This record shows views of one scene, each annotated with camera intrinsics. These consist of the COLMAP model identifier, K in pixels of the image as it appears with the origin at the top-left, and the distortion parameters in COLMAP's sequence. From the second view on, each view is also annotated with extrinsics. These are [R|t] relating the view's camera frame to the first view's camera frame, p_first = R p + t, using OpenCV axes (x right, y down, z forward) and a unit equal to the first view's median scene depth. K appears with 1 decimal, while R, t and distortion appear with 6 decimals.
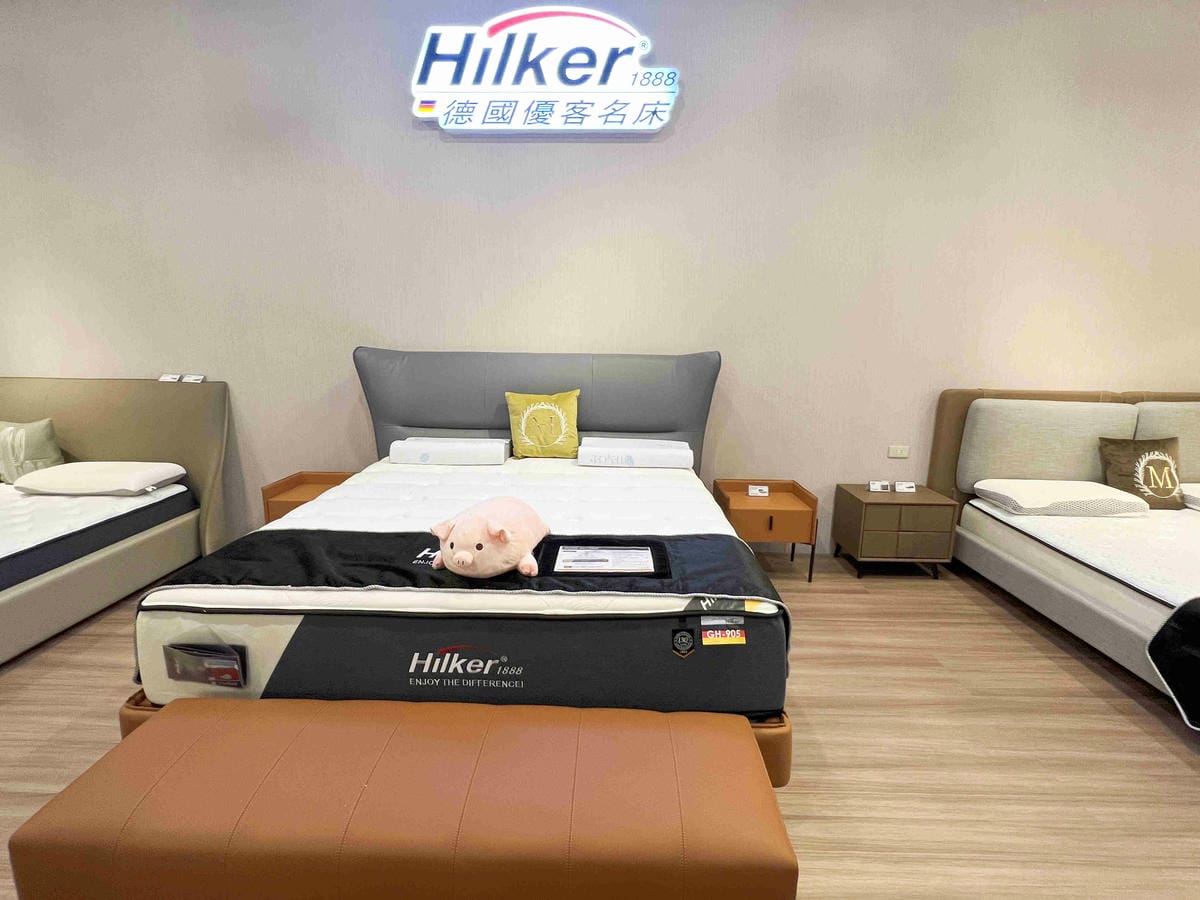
lens RADIAL K [[581.9, 0, 596.6], [0, 581.9, 454.4], [0, 0, 1]] dist [-0.002557, 0.000289]
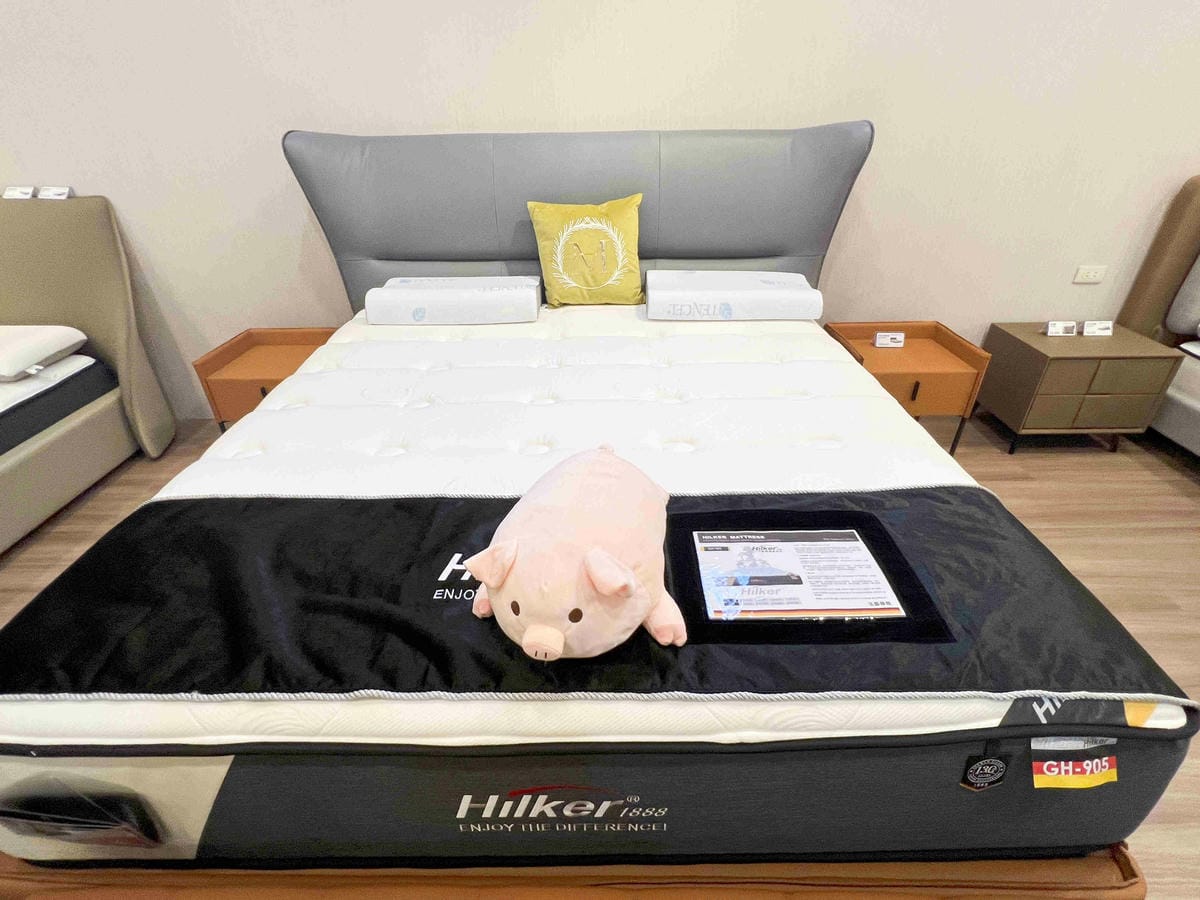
lens RADIAL K [[581.9, 0, 596.6], [0, 581.9, 454.4], [0, 0, 1]] dist [-0.002557, 0.000289]
pose [[0.999525, -0.030601, -0.003680, -0.089150], [0.030043, 0.940615, 0.338142, -0.060853], [-0.006886, -0.338092, 0.941088, 0.299565]]
